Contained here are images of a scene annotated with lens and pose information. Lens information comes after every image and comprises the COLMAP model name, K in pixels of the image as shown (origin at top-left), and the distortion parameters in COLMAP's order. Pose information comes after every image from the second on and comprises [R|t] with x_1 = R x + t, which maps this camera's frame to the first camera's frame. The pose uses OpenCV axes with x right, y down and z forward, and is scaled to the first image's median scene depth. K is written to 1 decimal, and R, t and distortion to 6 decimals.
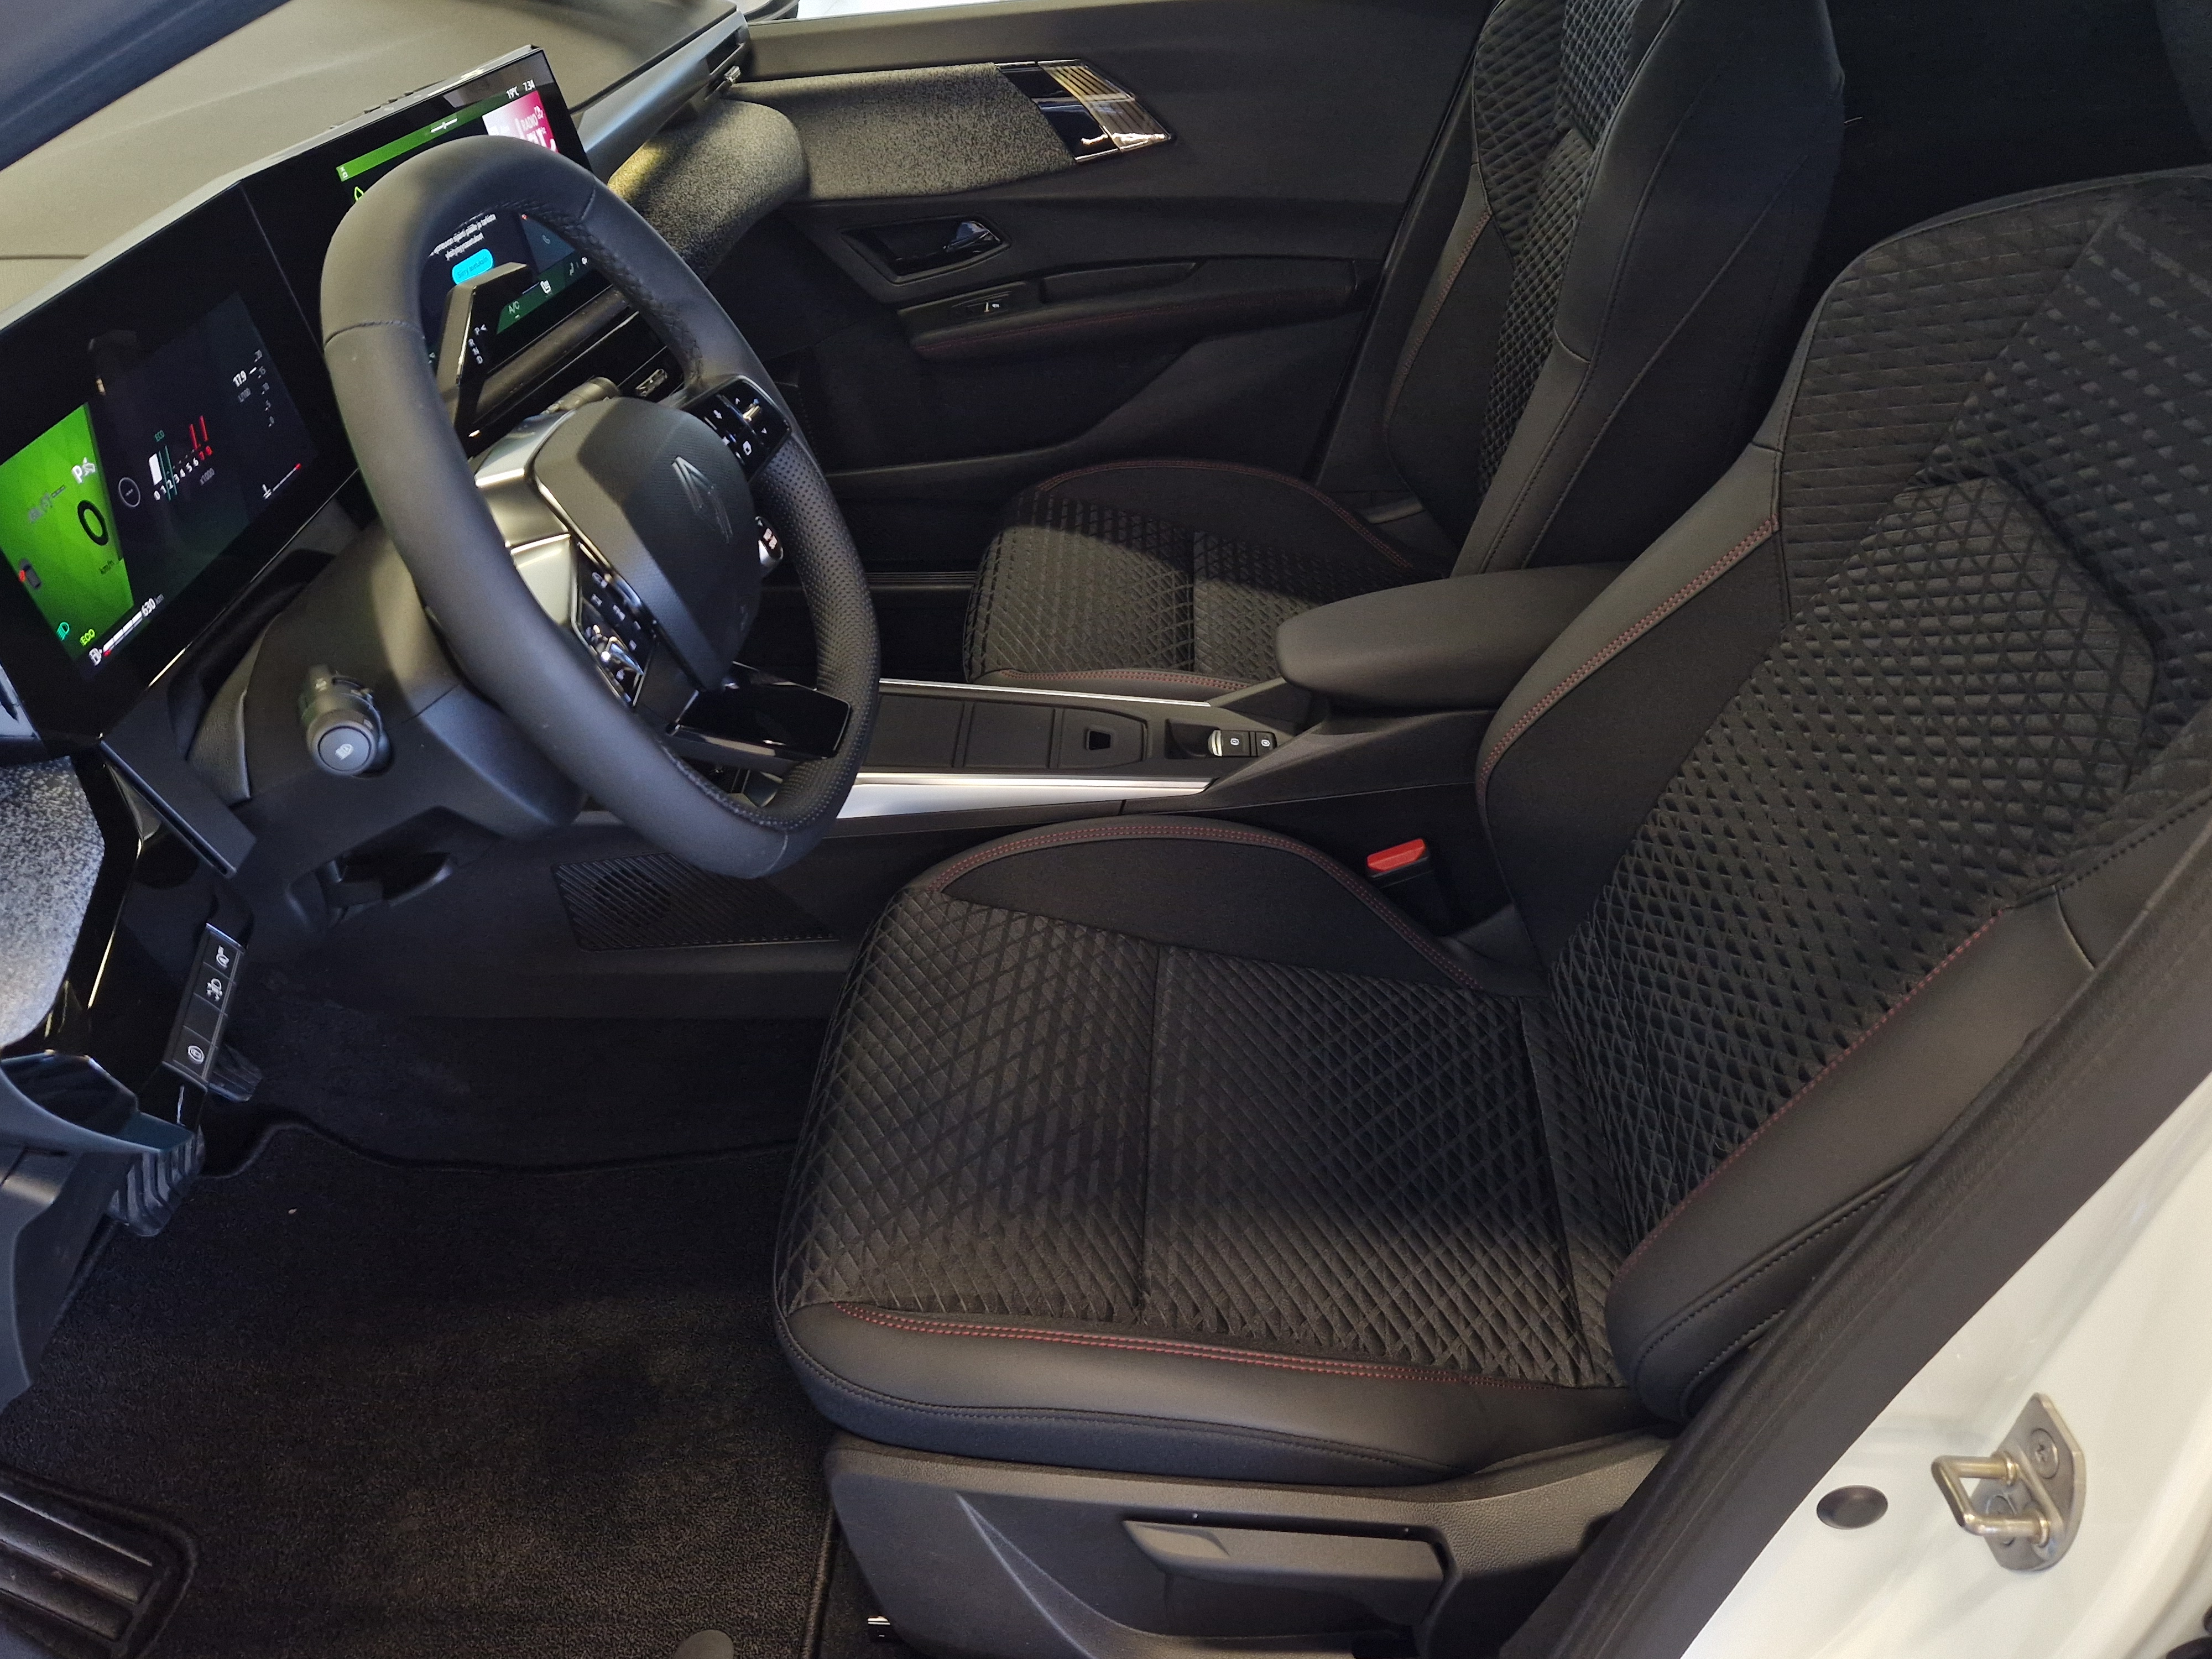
lens RADIAL K [[1650.9, 0, 1111.3], [0, 1650.9, 832.4], [0, 0, 1]] dist [0.067103, -0.048450]
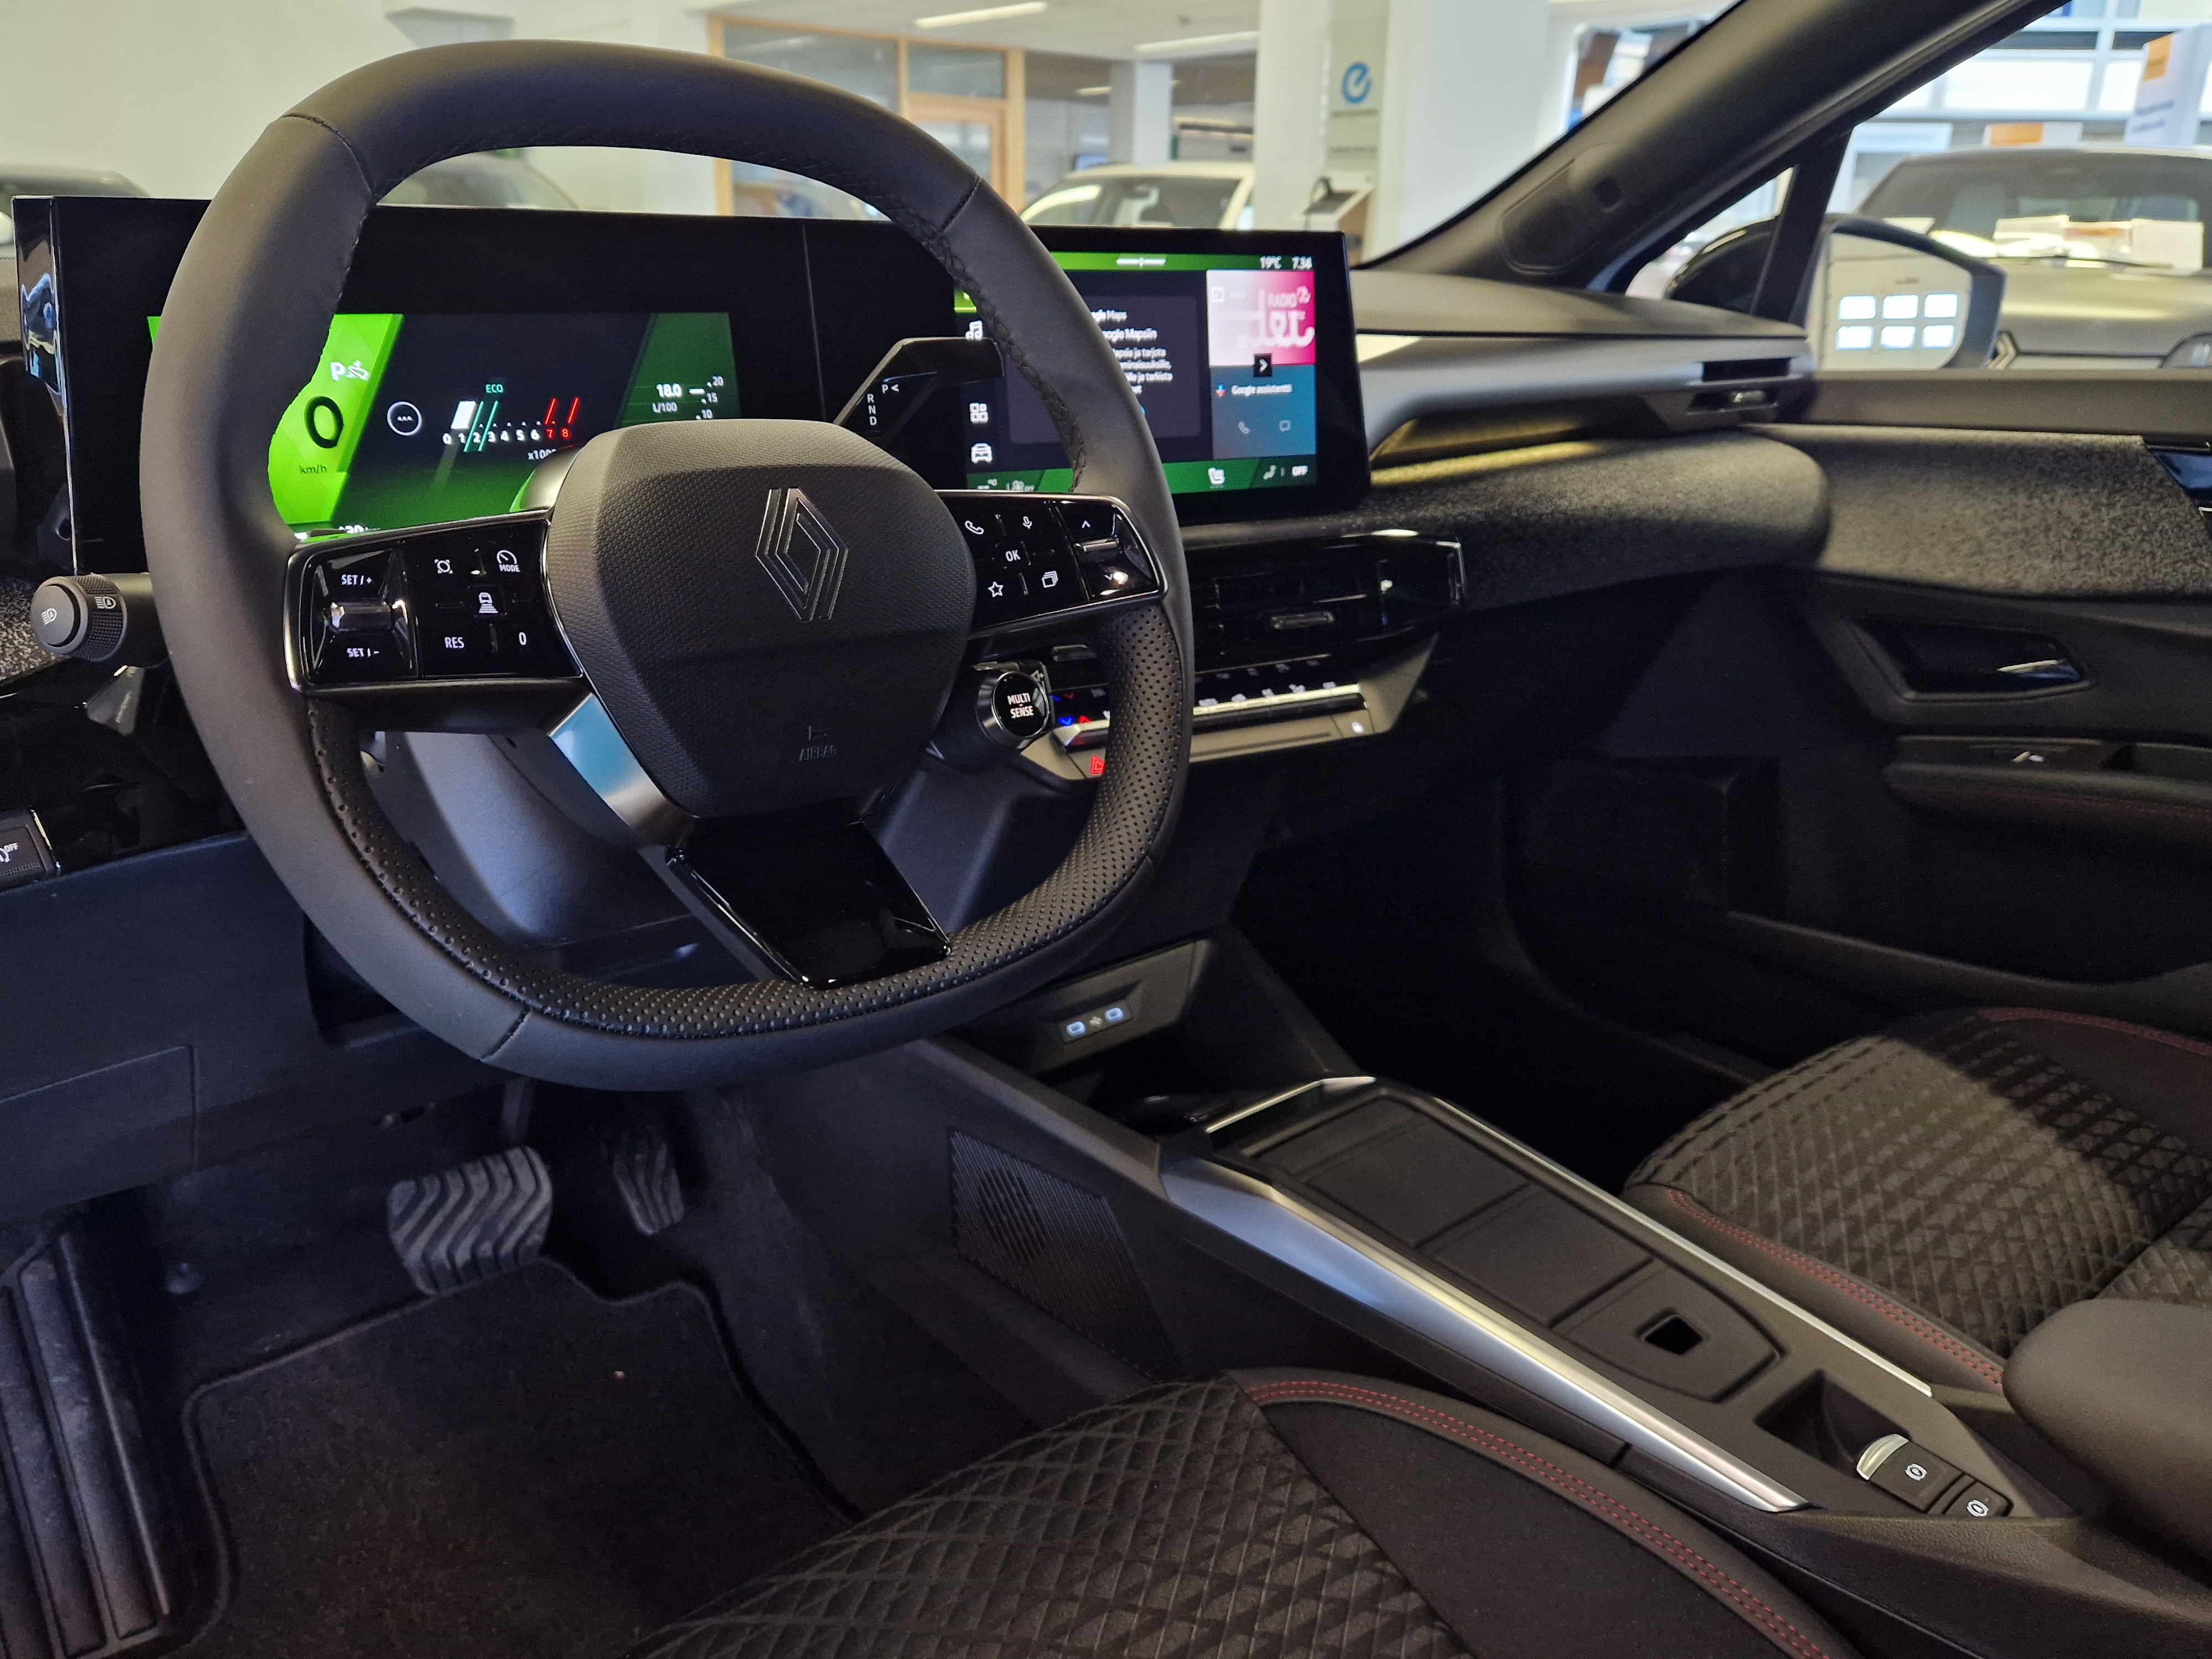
lens RADIAL K [[1650.9, 0, 1100.6], [0, 1650.9, 801.3], [0, 0, 1]] dist [0.067103, -0.048450]
pose [[0.670646, 0.273488, -0.689520, 0.205431], [-0.470244, 0.875647, -0.110060, -0.059834], [0.573676, 0.398054, 0.715855, 0.392428]]
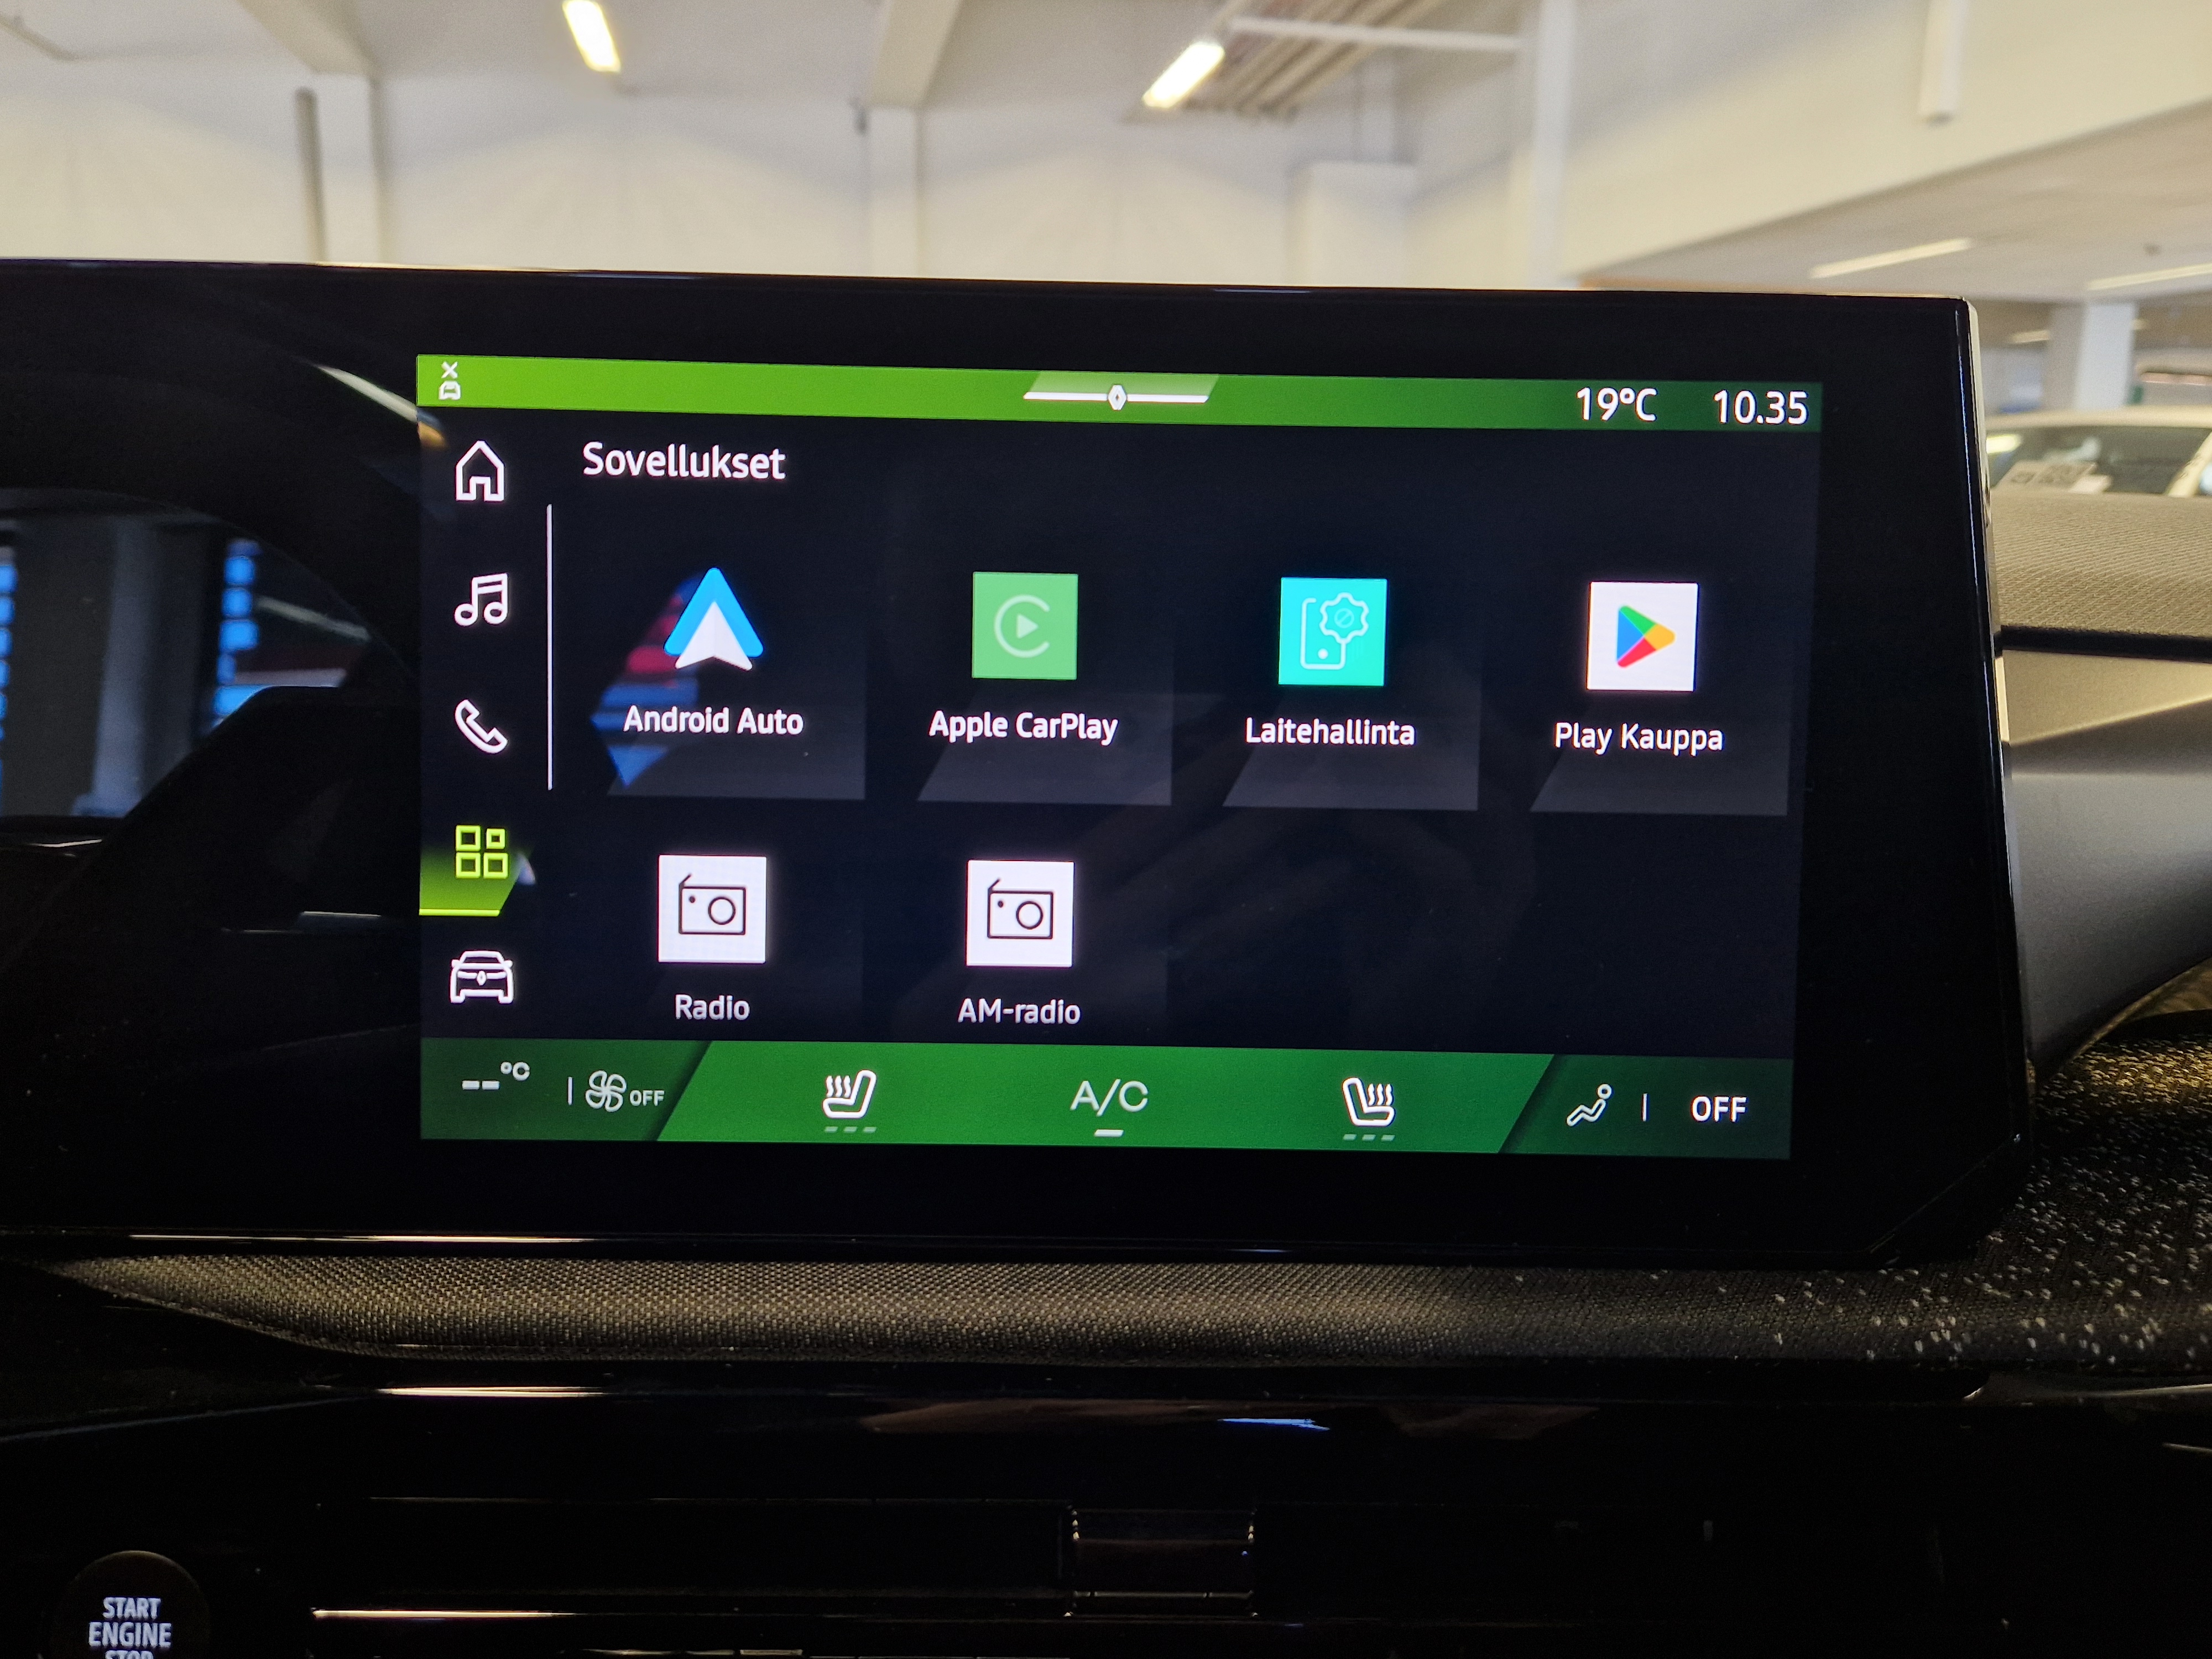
lens RADIAL K [[1650.9, 0, 1096.3], [0, 1650.9, 825.4], [0, 0, 1]] dist [0.067103, -0.048450]
pose [[0.232076, 0.224116, -0.946527, -0.113936], [-0.598538, 0.799958, 0.042658, -0.304459], [0.766742, 0.556632, 0.319793, 0.768993]]
